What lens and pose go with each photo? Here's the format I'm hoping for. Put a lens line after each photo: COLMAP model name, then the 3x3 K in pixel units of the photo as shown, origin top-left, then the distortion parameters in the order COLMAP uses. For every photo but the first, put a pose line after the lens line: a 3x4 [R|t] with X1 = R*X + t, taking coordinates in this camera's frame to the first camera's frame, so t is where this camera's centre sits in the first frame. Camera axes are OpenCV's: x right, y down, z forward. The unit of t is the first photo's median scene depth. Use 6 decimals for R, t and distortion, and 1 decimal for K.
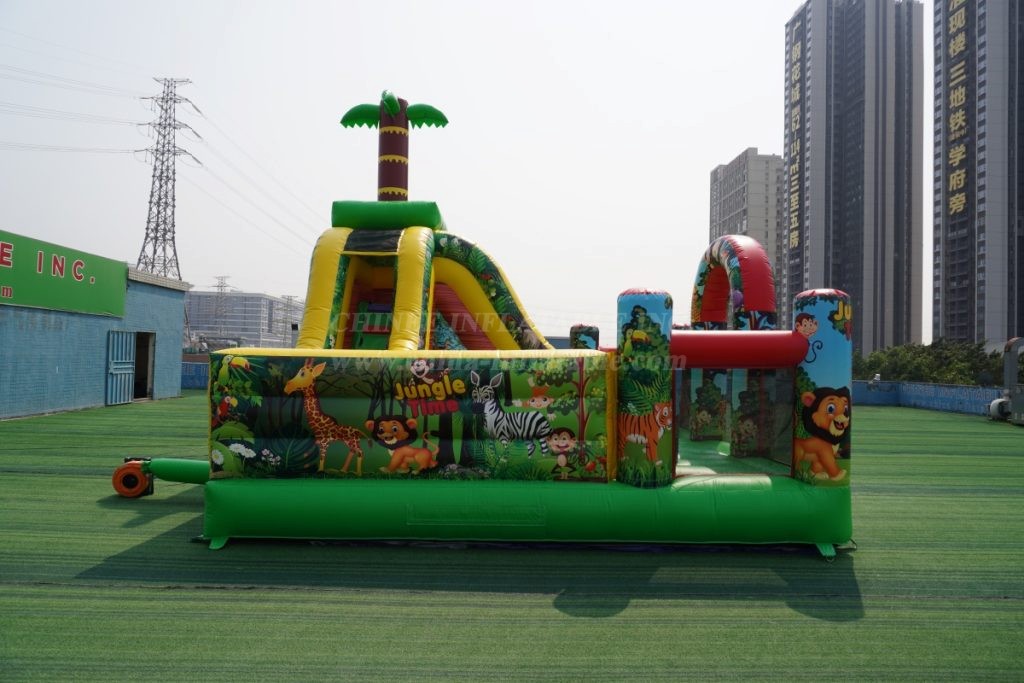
lens RADIAL K [[695.1, 0, 514.3], [0, 695.1, 294.8], [0, 0, 1]] dist [-0.063237, 0.060275]
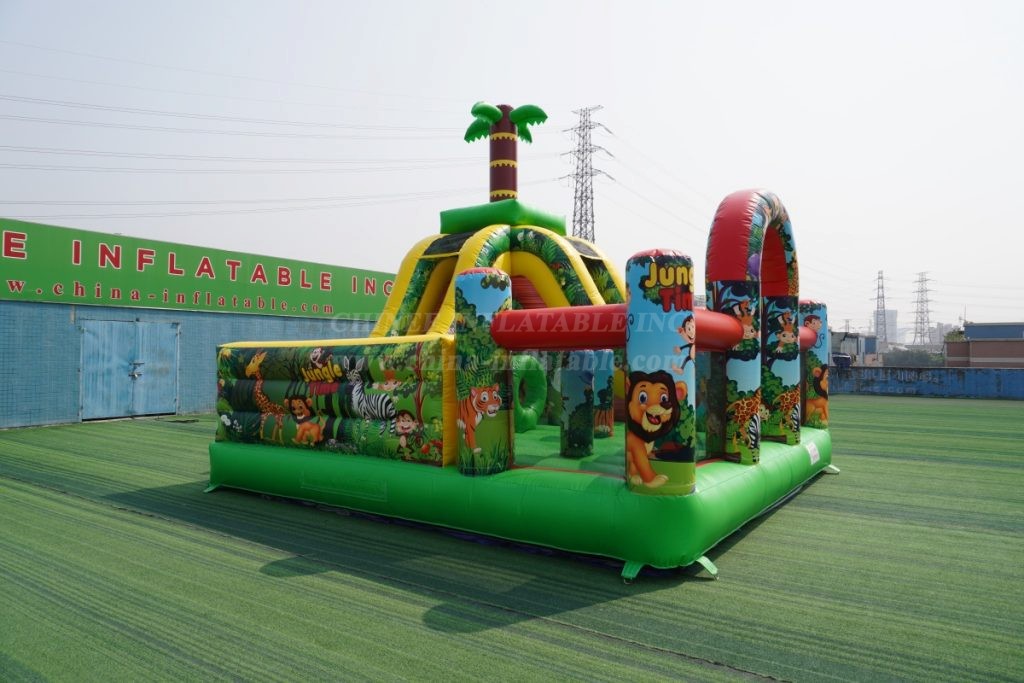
lens RADIAL K [[687.1, 0, 508.4], [0, 687.1, 304.0], [0, 0, 1]] dist [-0.044567, -0.001442]
pose [[0.814902, -0.059307, -0.576556, 0.794109], [0.068006, 0.997664, -0.006505, 0.050609], [0.575595, -0.033908, 0.817032, 0.255675]]
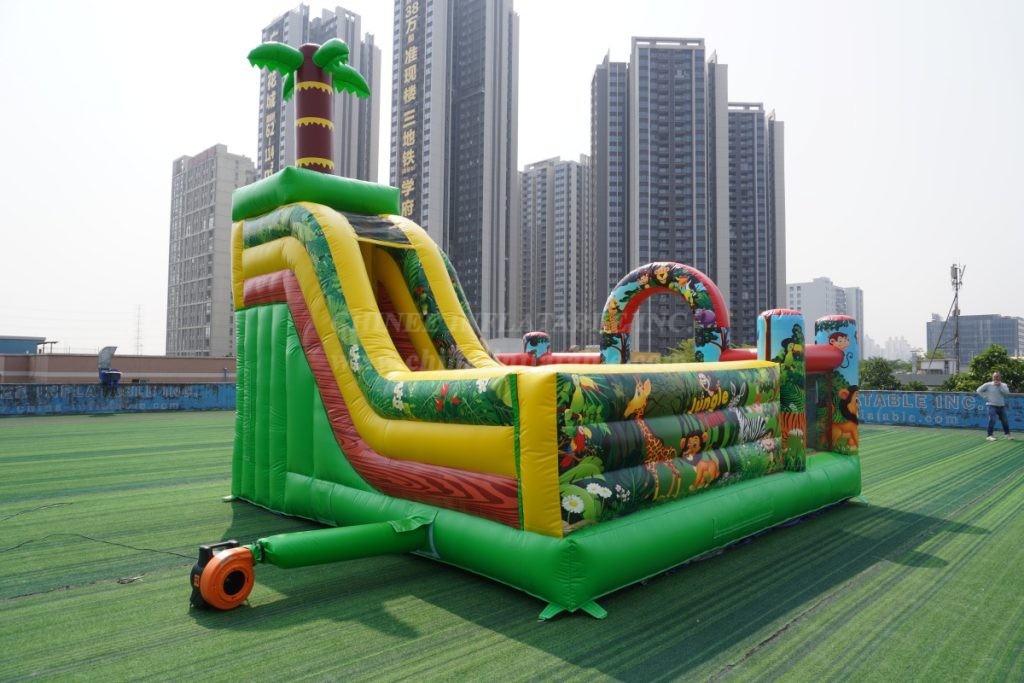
lens RADIAL K [[686.2, 0, 522.2], [0, 686.2, 301.8], [0, 0, 1]] dist [-0.027344, -0.000034]
pose [[0.705407, 0.047674, 0.707197, -1.033468], [-0.052669, 0.998503, -0.014776, 0.019323], [-0.706842, -0.026824, 0.706862, 0.490944]]
